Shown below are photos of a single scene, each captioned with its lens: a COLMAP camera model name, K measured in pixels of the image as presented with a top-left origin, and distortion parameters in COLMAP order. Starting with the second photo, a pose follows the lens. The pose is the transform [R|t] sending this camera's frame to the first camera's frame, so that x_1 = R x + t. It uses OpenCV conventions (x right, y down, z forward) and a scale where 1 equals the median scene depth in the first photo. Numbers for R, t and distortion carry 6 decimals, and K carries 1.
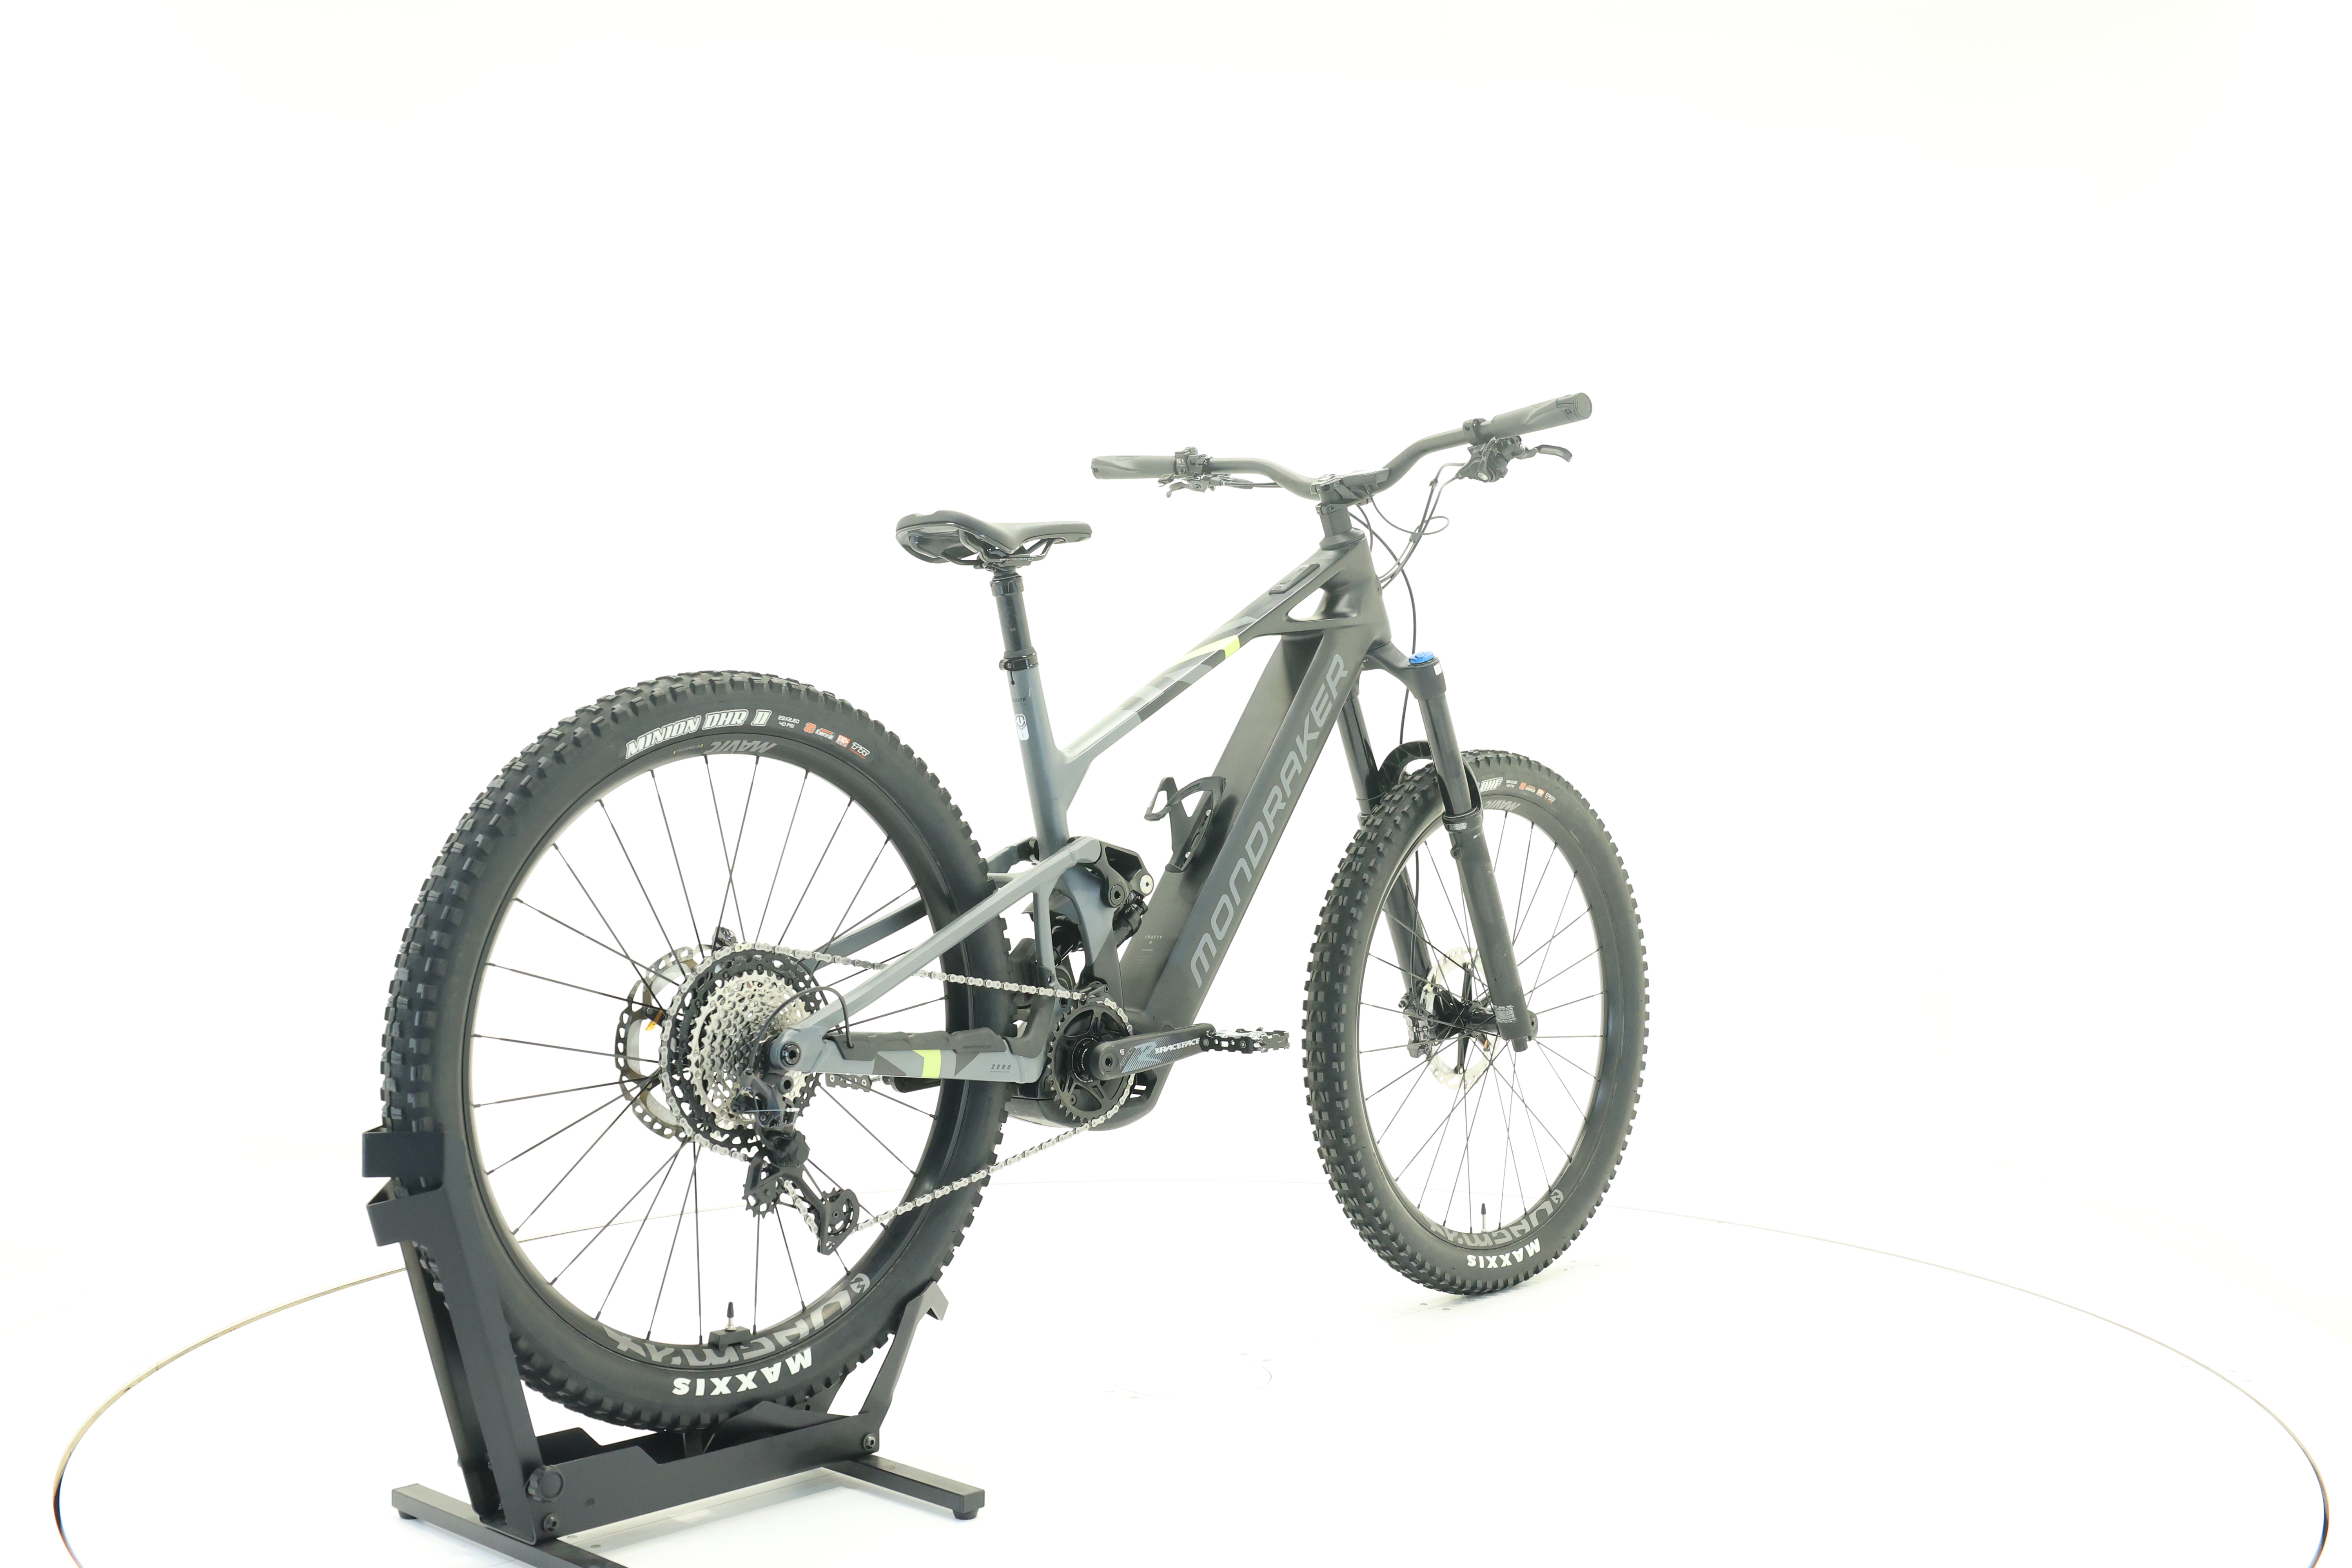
lens RADIAL K [[2485.1, 0, 1152.9], [0, 2485.1, 772.0], [0, 0, 1]] dist [0.011988, 0.000000]
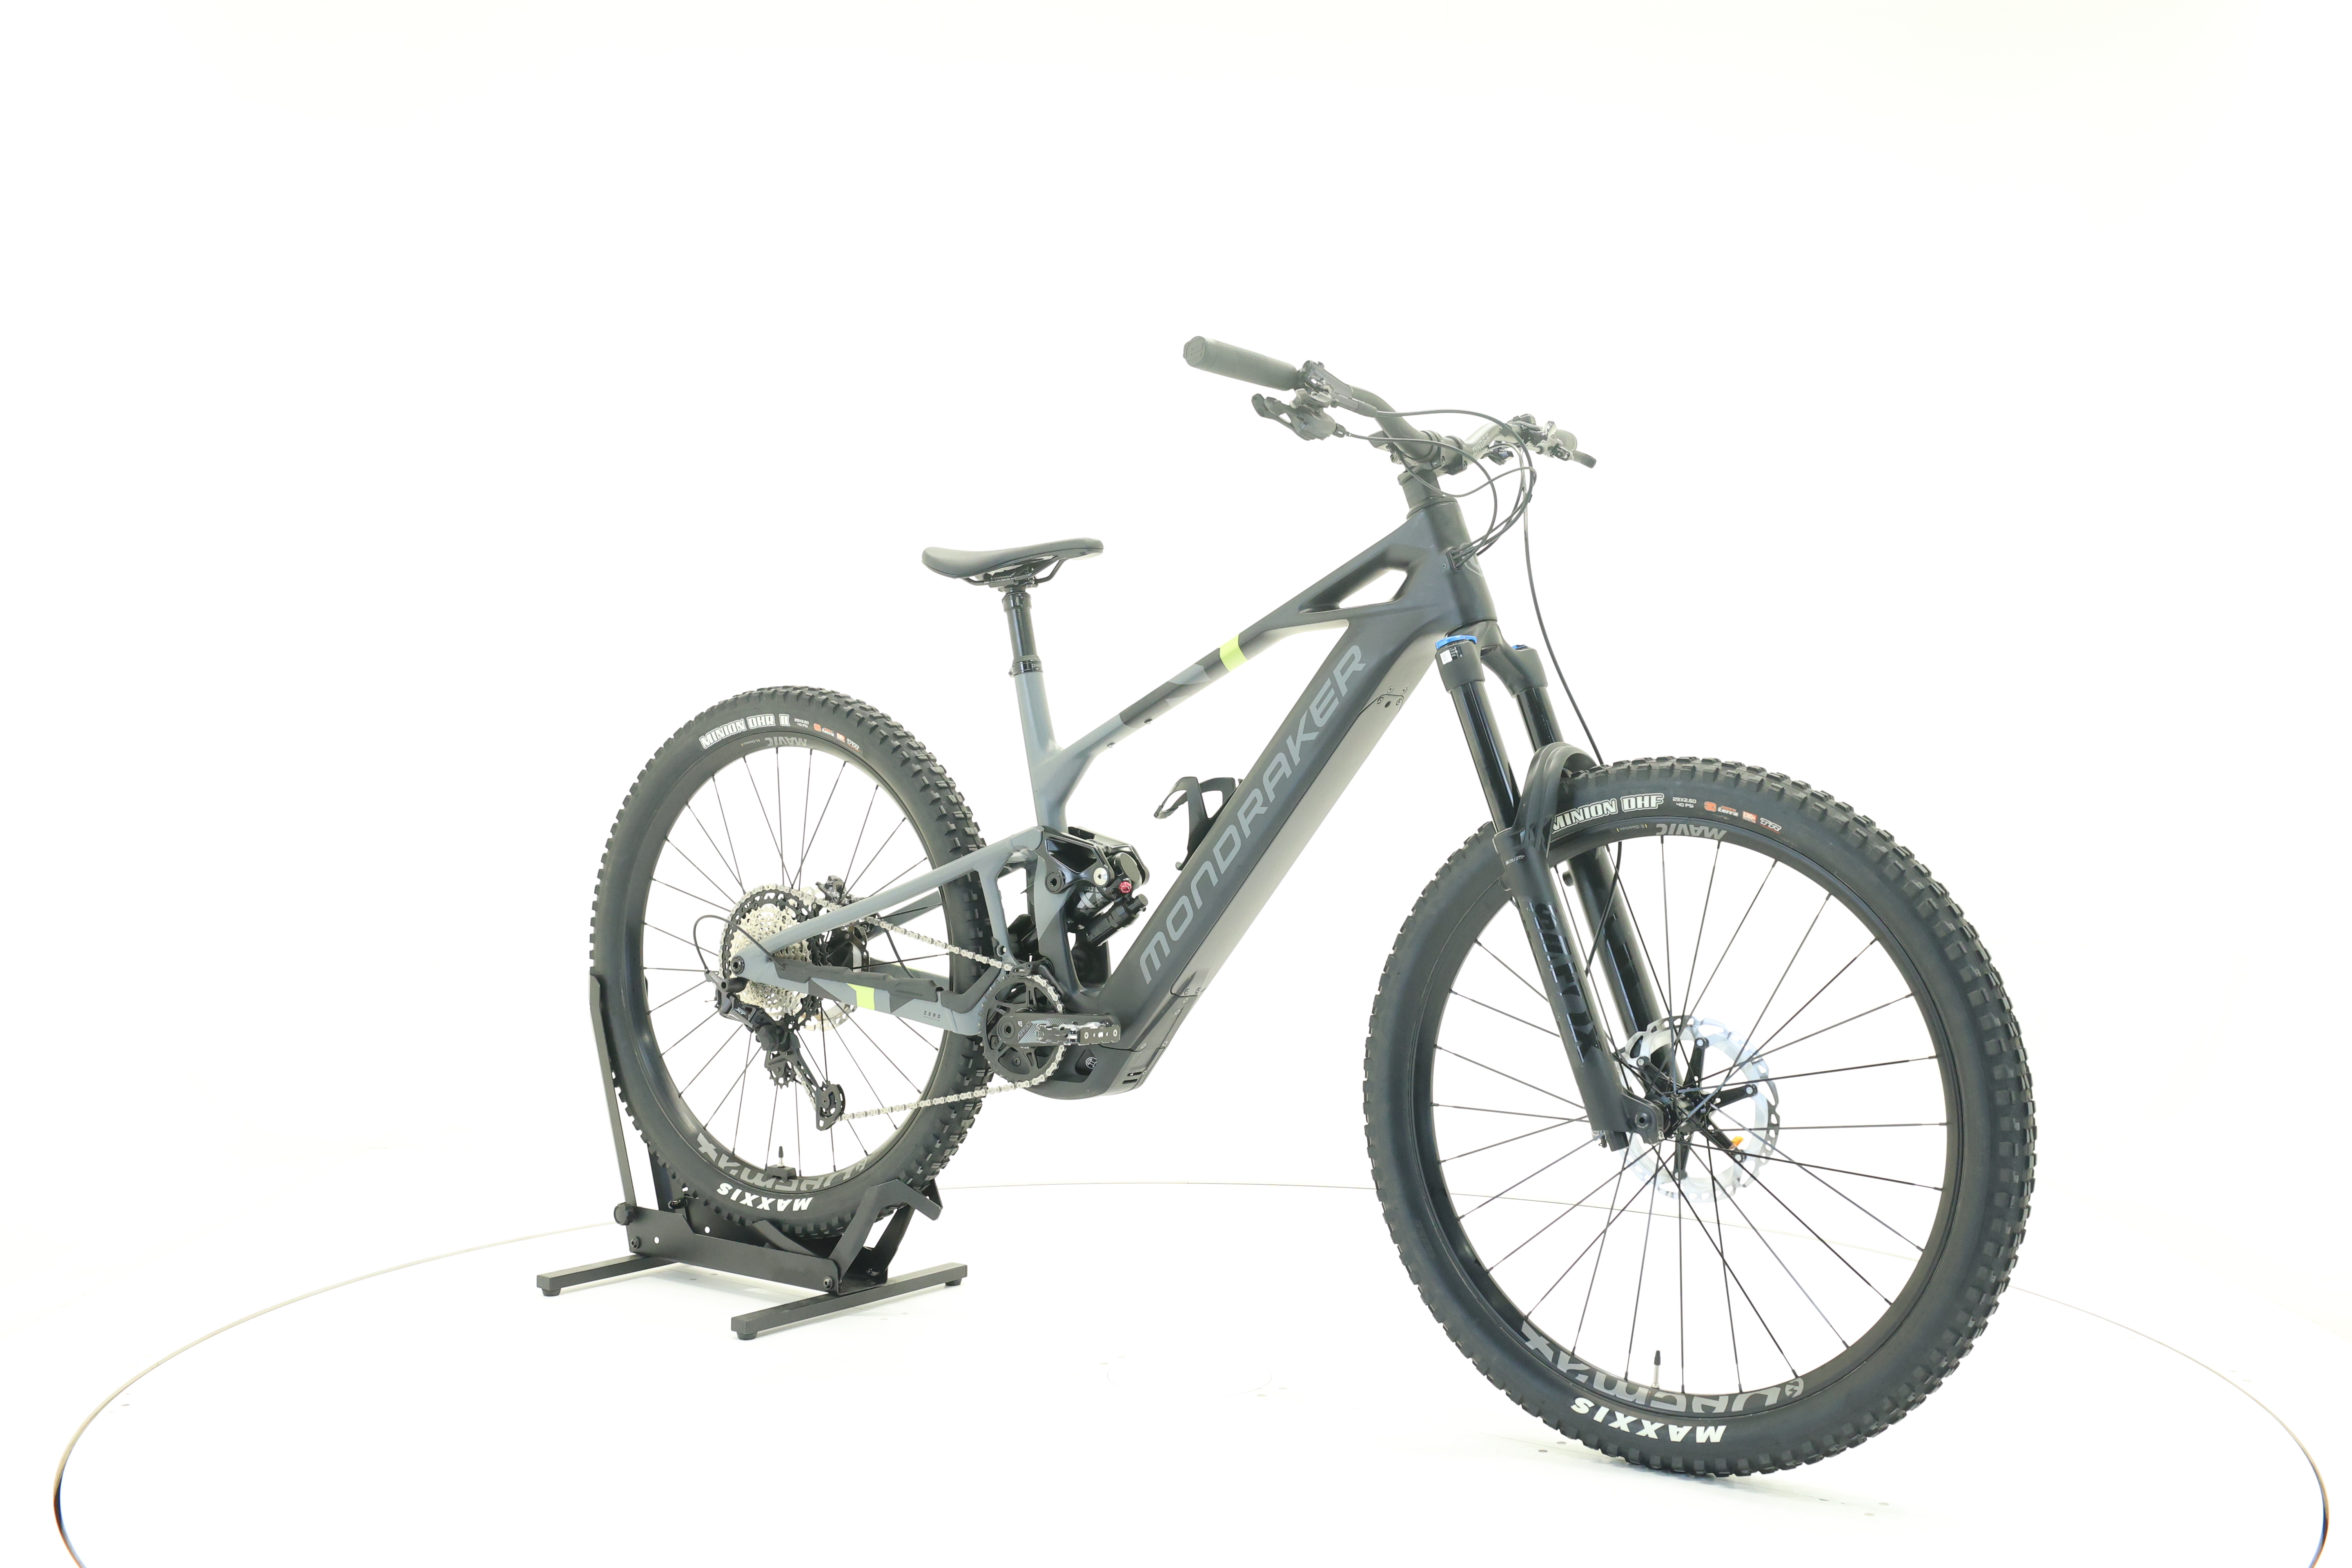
lens RADIAL K [[2485.1, 0, 1179.6], [0, 2485.1, 798.0], [0, 0, 1]] dist [0.011988, 0.000000]
pose [[0.099210, 0.030293, -0.994605, 1.082584], [-0.013784, 0.999482, 0.029066, -0.019567], [0.994971, 0.010826, 0.099576, 0.965053]]
